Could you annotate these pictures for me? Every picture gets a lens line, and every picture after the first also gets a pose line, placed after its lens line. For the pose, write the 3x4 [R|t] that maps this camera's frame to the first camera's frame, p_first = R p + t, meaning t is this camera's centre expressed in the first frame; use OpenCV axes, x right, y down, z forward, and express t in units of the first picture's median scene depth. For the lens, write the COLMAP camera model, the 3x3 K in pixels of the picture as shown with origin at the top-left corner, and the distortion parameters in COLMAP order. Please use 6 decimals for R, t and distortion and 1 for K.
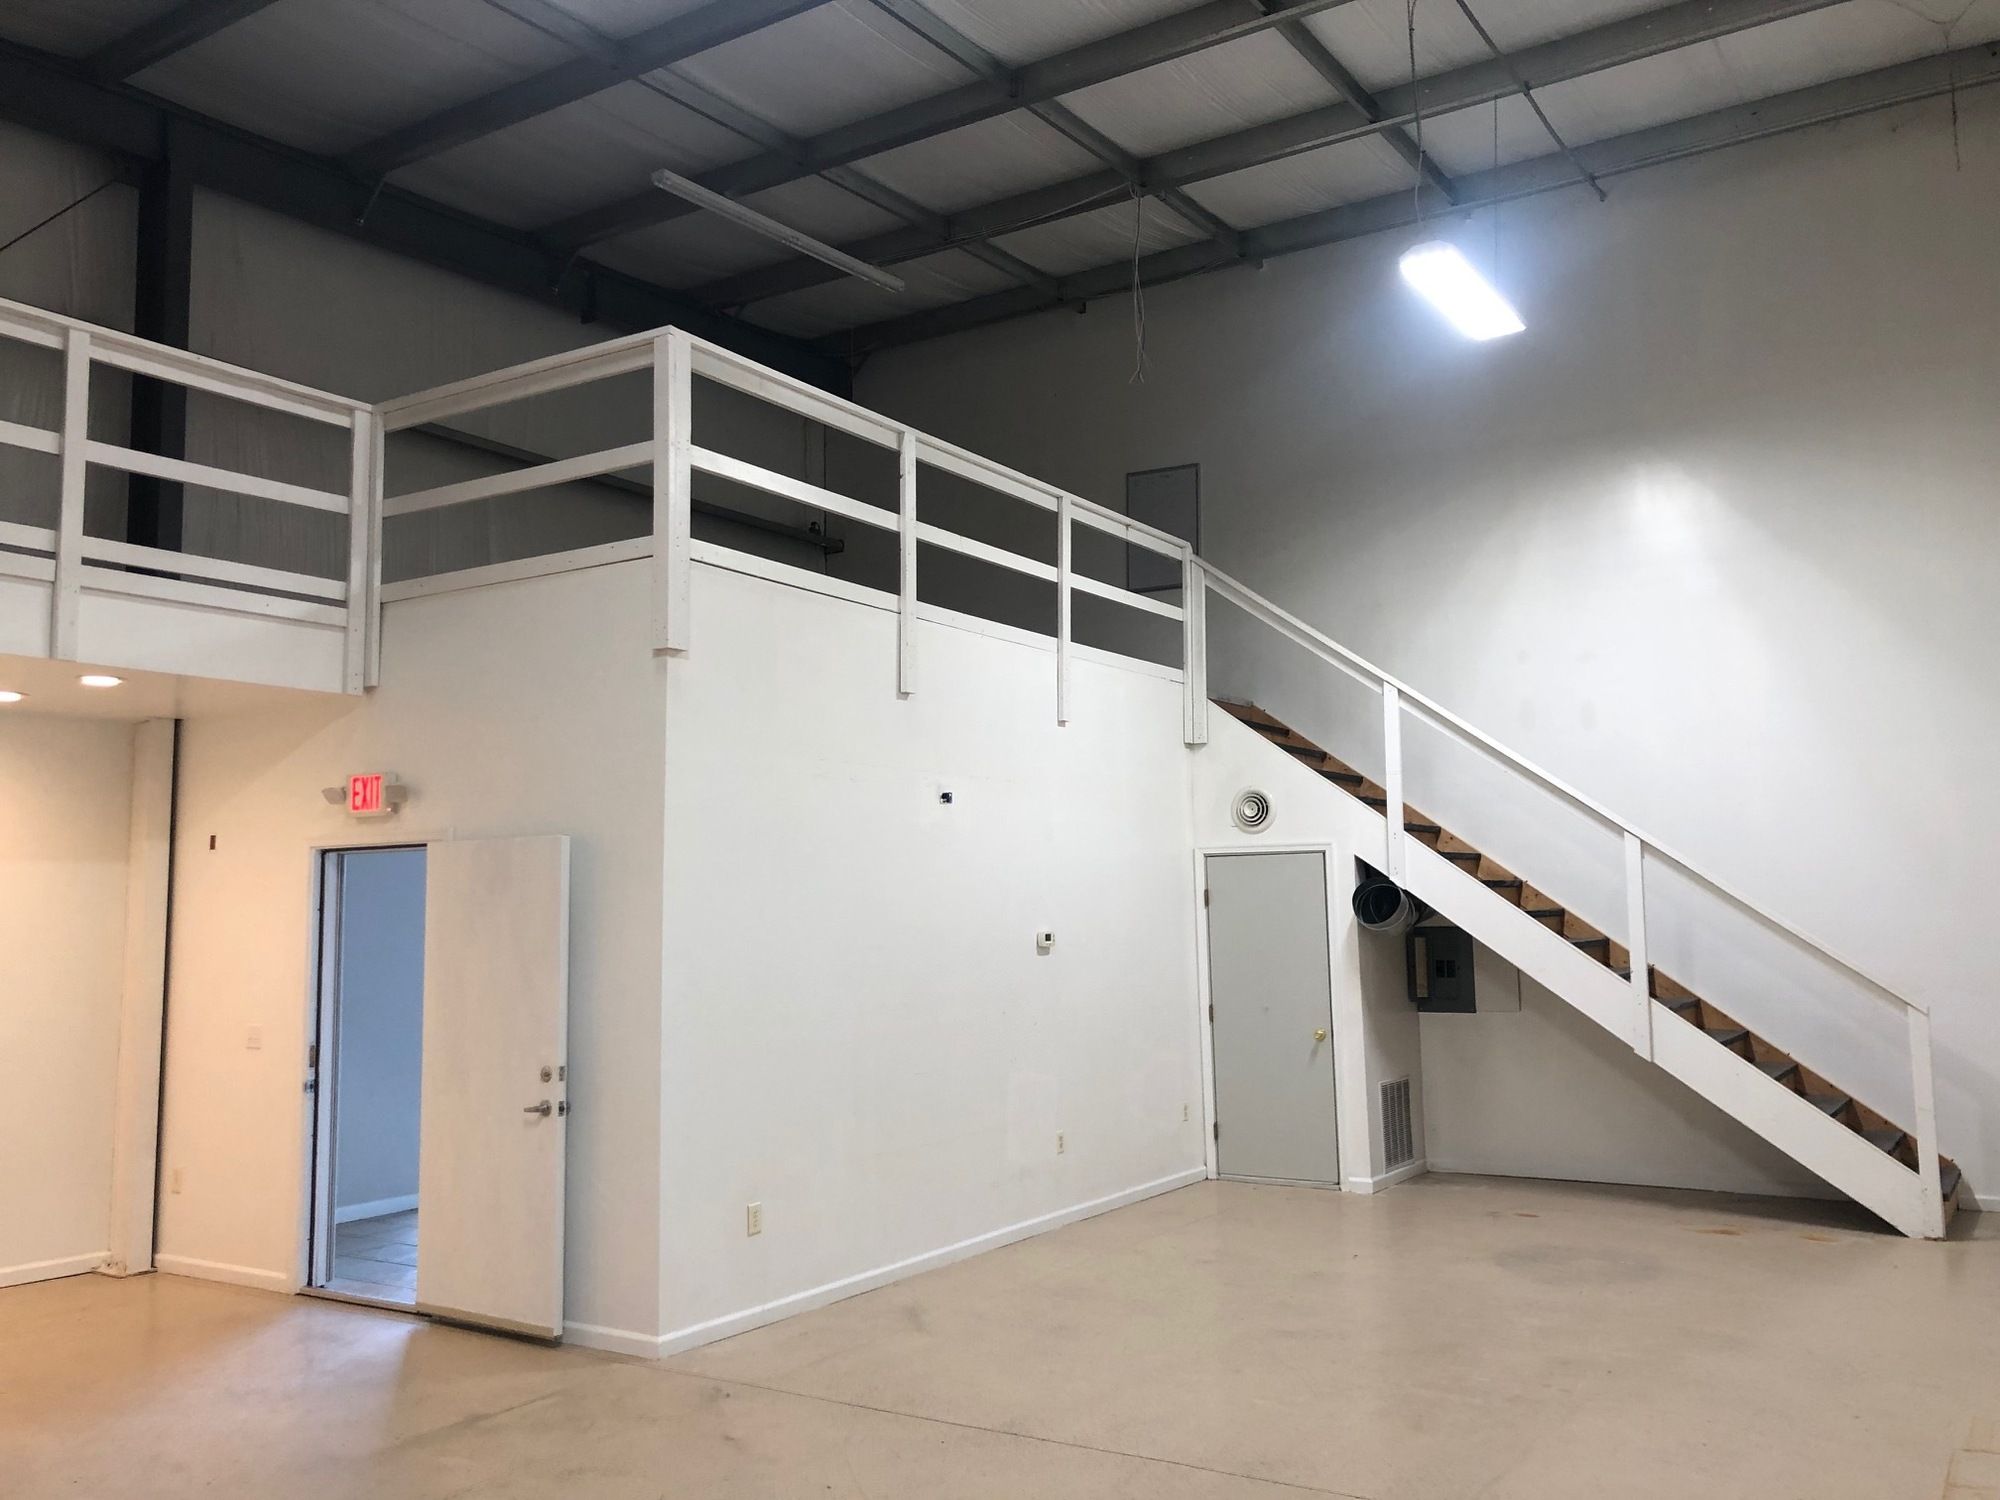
lens RADIAL K [[1638.0, 0, 1001.4], [0, 1638.0, 756.0], [0, 0, 1]] dist [0.008048, 0.002442]
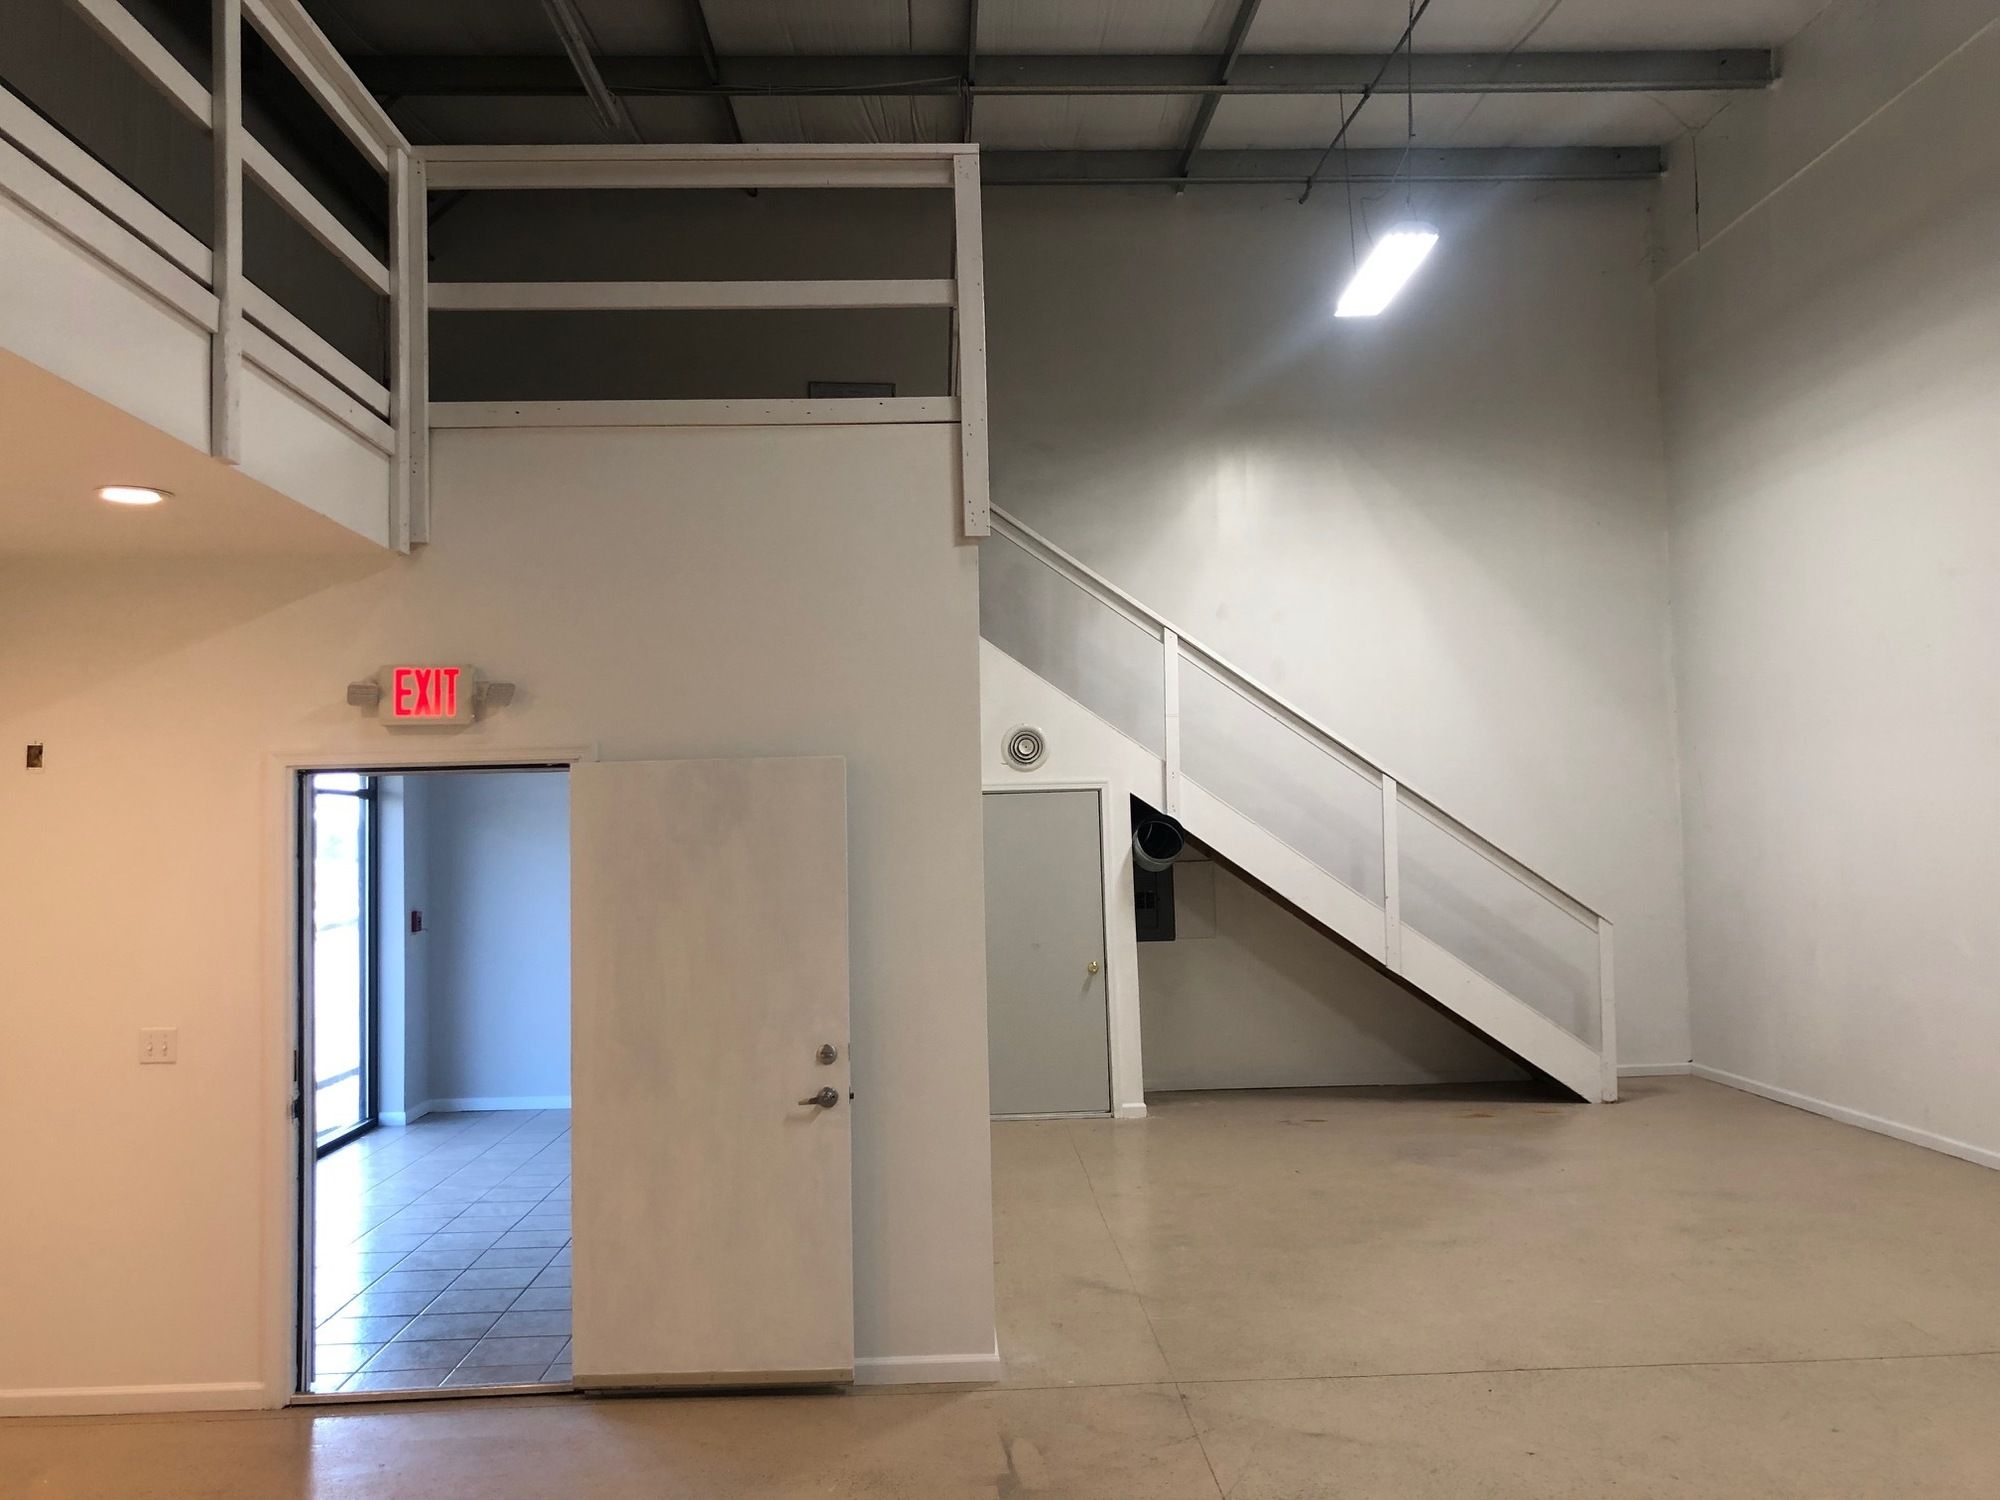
lens RADIAL K [[1619.1, 0, 1000.0], [0, 1619.1, 750.0], [0, 0, 1]] dist [0.048183, -0.067607]
pose [[0.827311, 0.024019, 0.561231, -0.567104], [-0.040372, 0.999044, 0.016757, 0.025416], [-0.560292, -0.036521, 0.827490, 0.264735]]
